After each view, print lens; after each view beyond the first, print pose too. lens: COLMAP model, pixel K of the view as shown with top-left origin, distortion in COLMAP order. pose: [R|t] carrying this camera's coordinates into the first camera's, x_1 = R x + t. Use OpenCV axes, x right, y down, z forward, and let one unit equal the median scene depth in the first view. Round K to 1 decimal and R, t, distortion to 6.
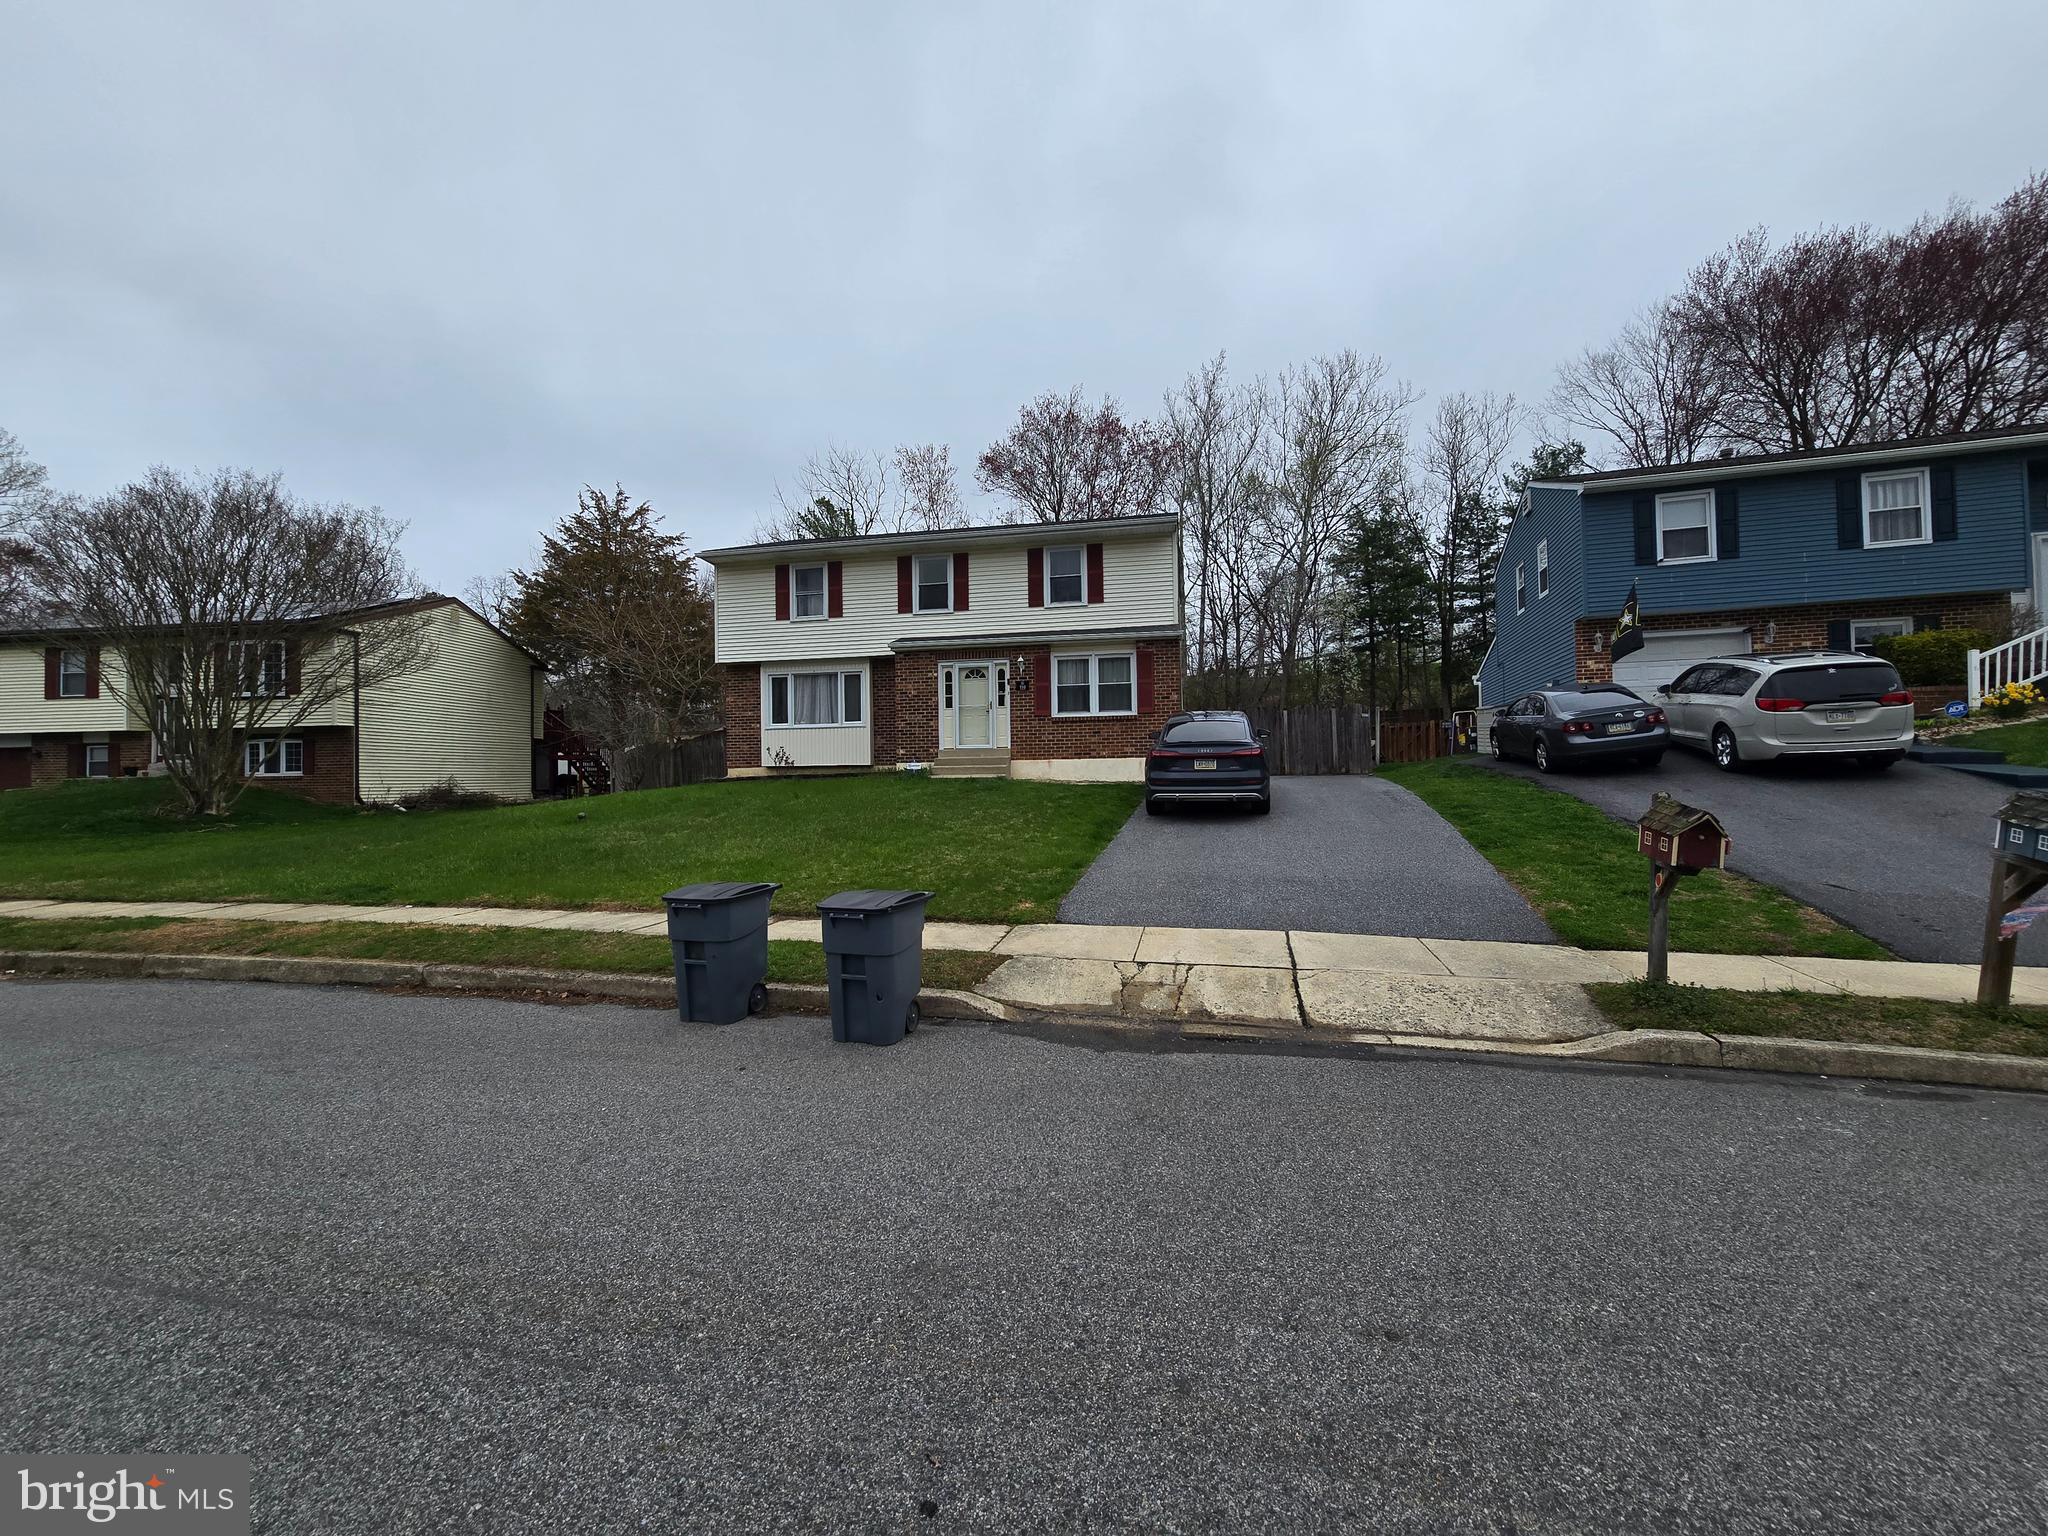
lens RADIAL K [[836.1, 0, 1030.0], [0, 836.1, 763.4], [0, 0, 1]] dist [-0.000261, -0.000405]
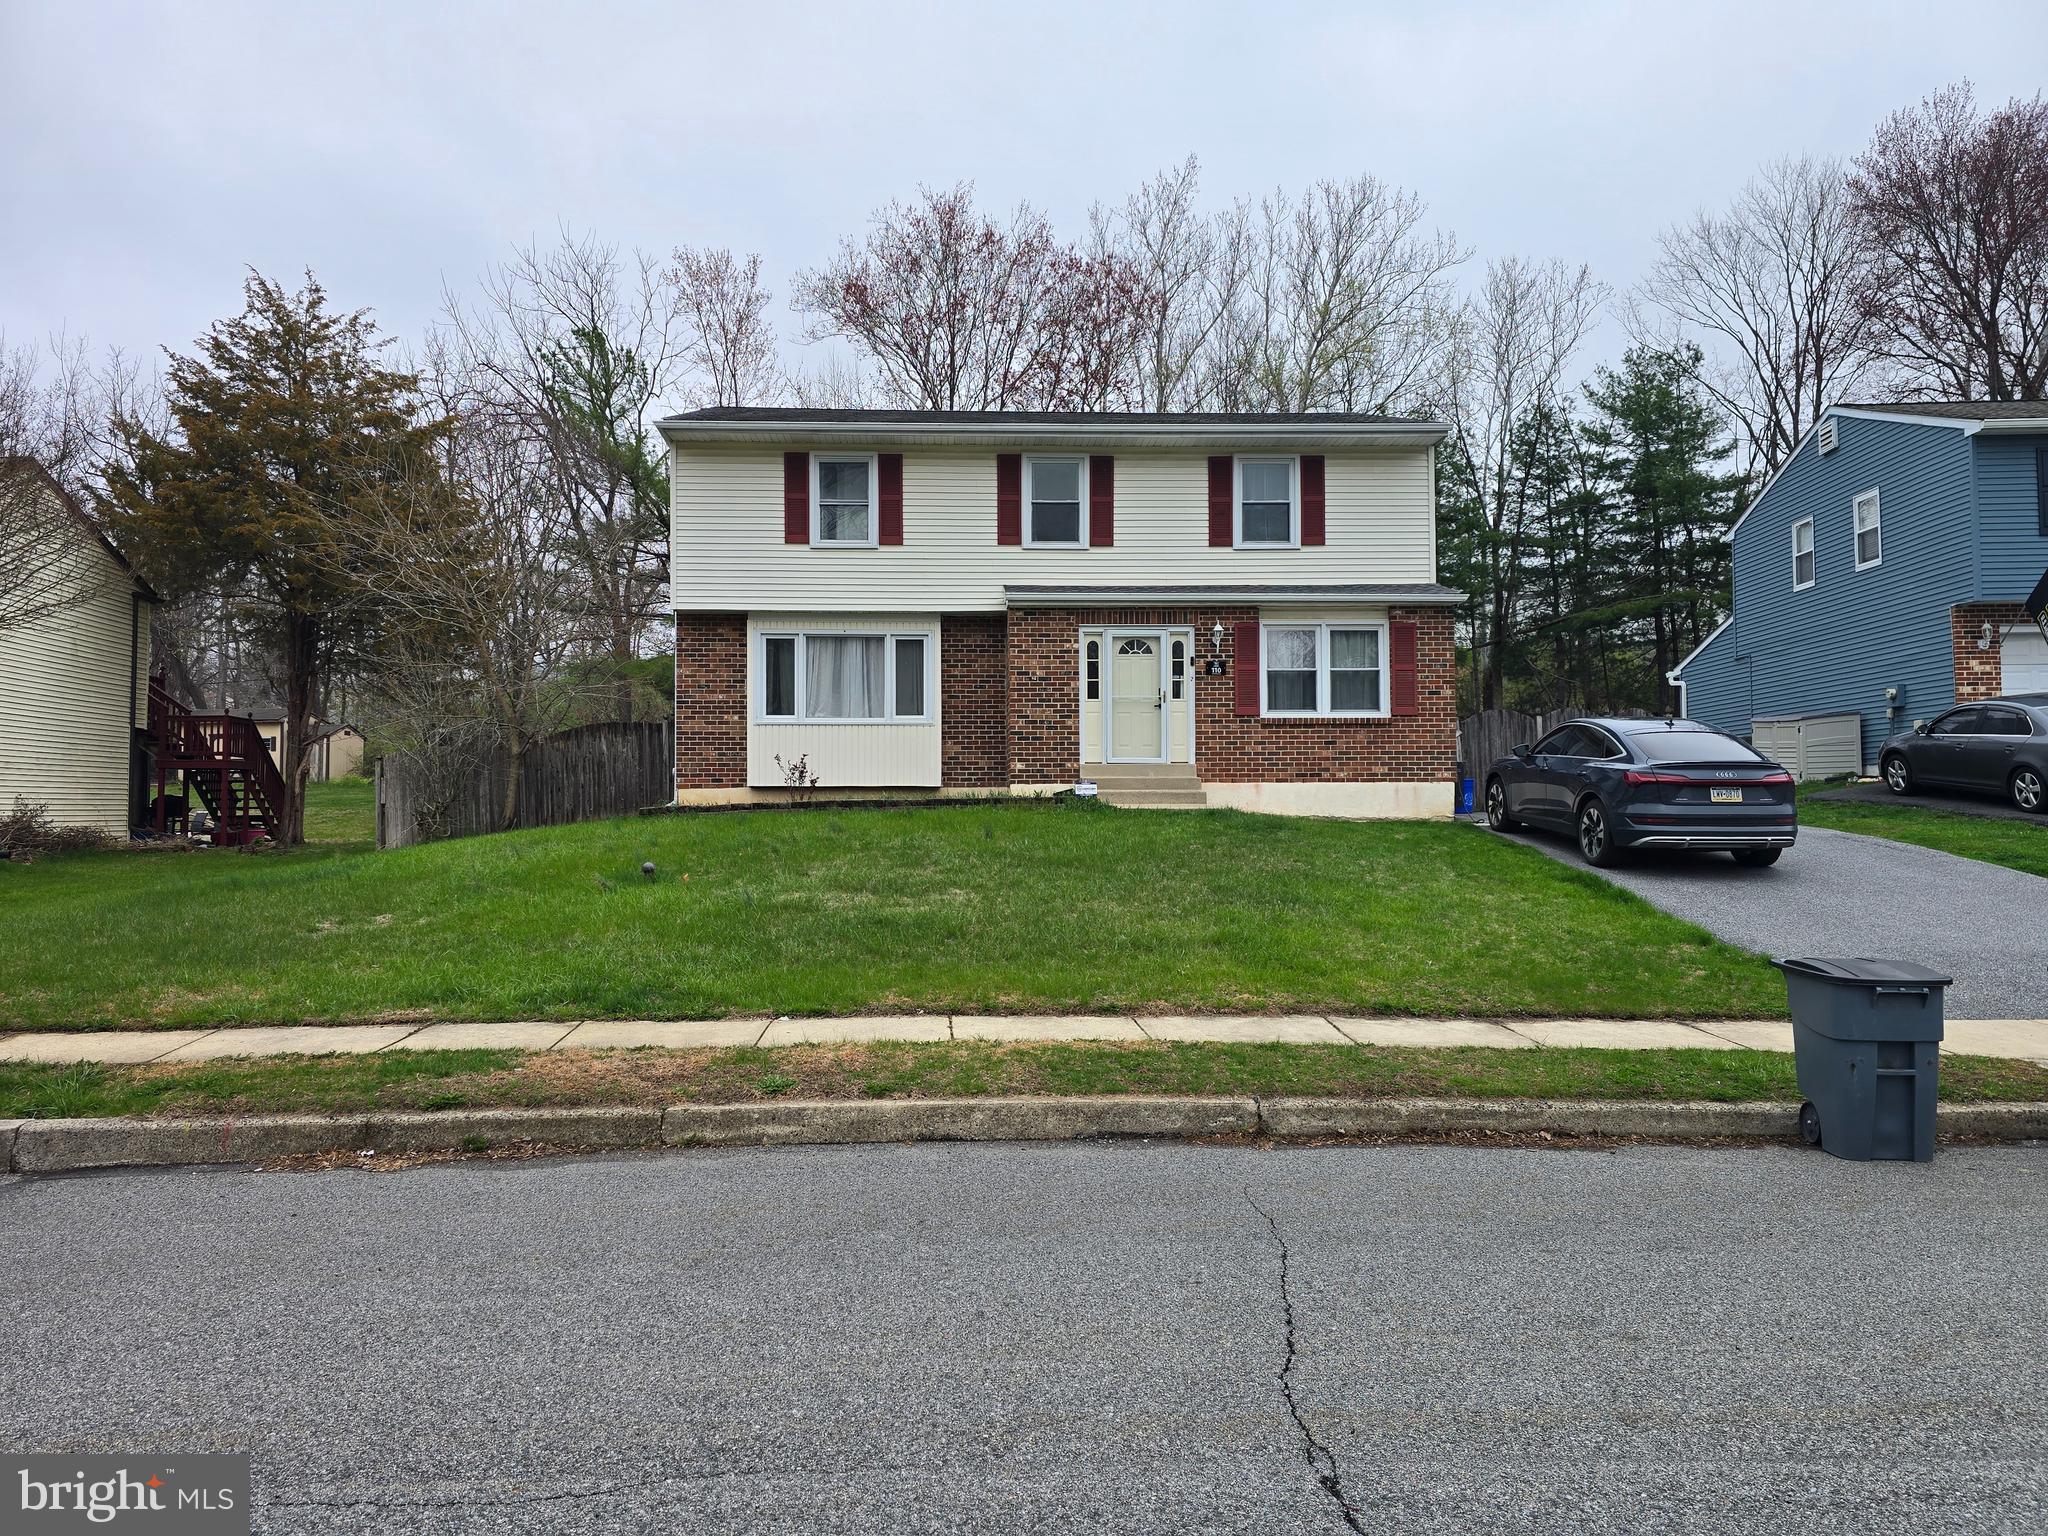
lens RADIAL K [[1352.7, 0, 1024.0], [0, 1352.7, 768.0], [0, 0, 1]] dist [0.060935, -0.055106]
pose [[0.972217, 0.018087, 0.233381, -0.378765], [-0.014535, 0.999751, -0.016934, 0.004210], [-0.233630, 0.013071, 0.972238, 0.016003]]
